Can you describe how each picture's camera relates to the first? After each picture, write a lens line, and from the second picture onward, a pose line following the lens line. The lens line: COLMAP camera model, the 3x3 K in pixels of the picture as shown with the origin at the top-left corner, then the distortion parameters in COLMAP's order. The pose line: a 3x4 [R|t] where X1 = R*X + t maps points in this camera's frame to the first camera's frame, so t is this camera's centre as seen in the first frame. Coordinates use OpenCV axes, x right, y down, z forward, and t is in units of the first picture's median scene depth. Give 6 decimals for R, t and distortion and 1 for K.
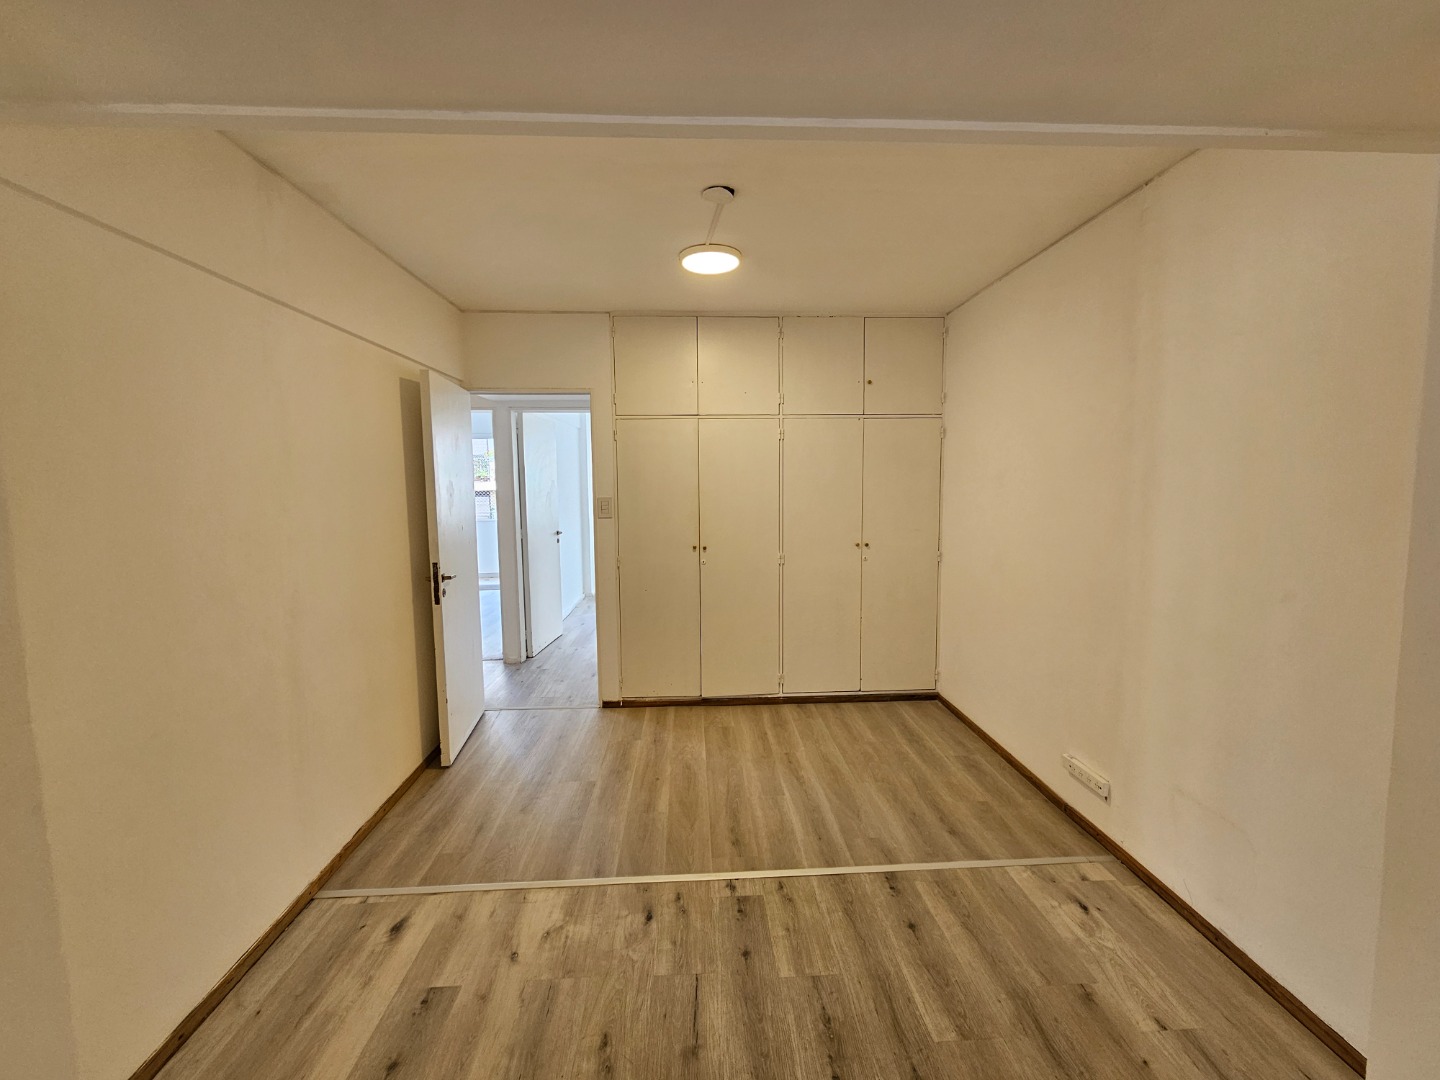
lens RADIAL K [[590.6, 0, 719.6], [0, 590.6, 535.9], [0, 0, 1]] dist [-0.000911, -0.000333]
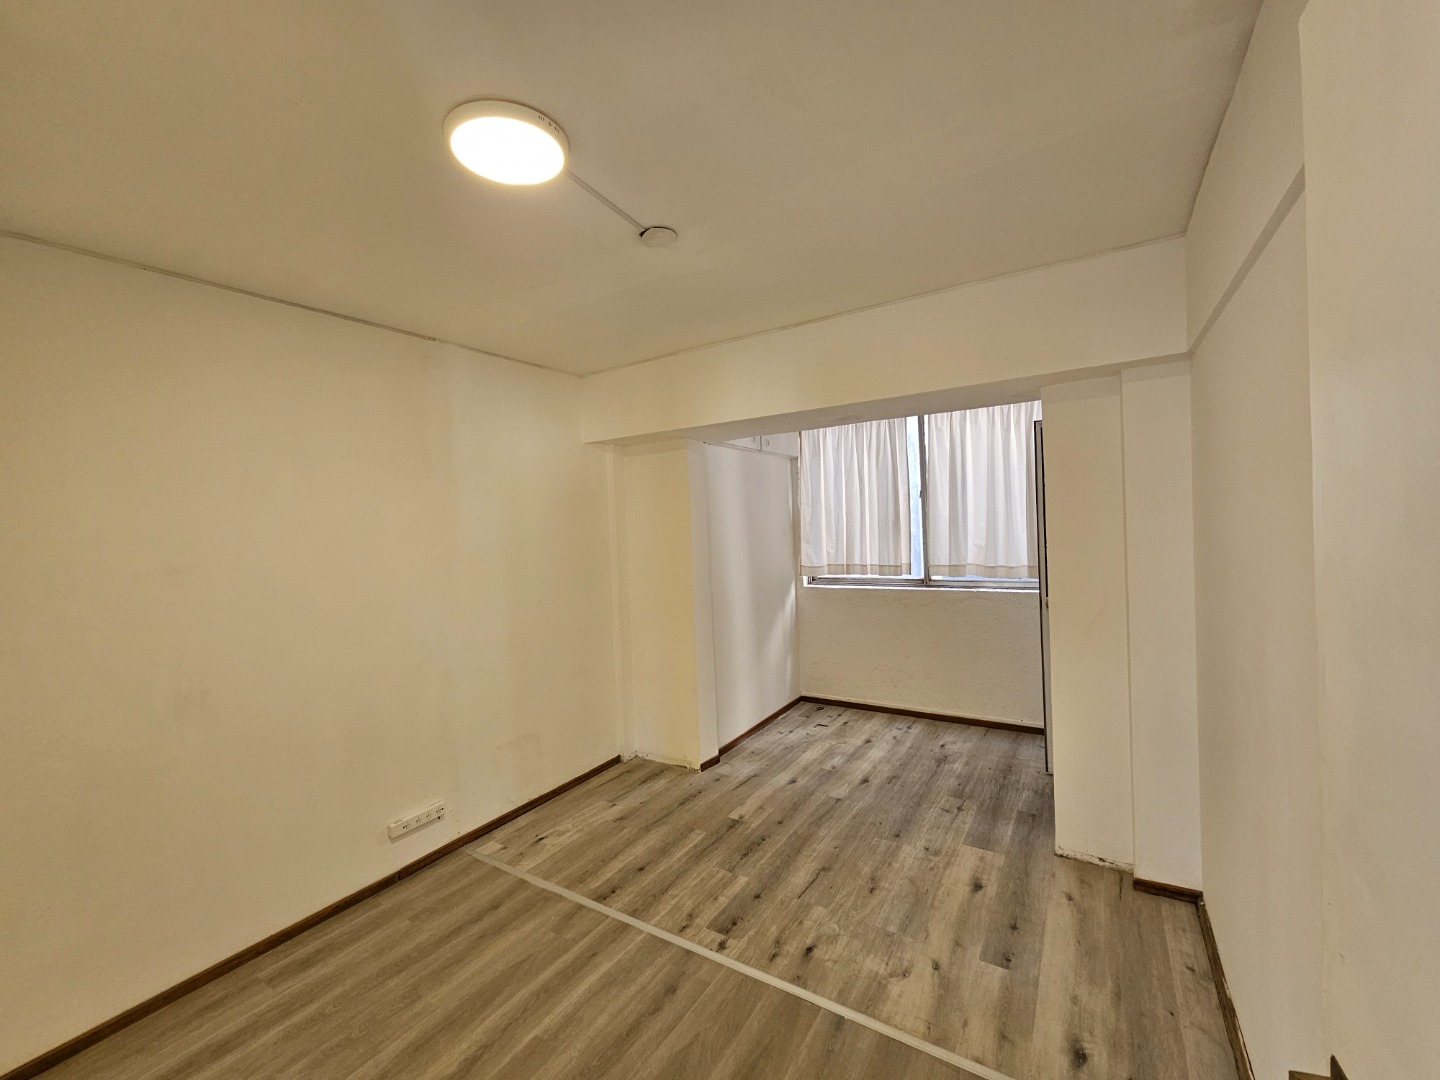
lens RADIAL K [[590.6, 0, 720.6], [0, 590.6, 538.9], [0, 0, 1]] dist [-0.000911, -0.000333]
pose [[-0.812439, 0.027416, 0.582401, -0.643338], [0.104323, 0.989609, 0.098945, -0.215669], [-0.573637, 0.141145, -0.806858, 1.884208]]
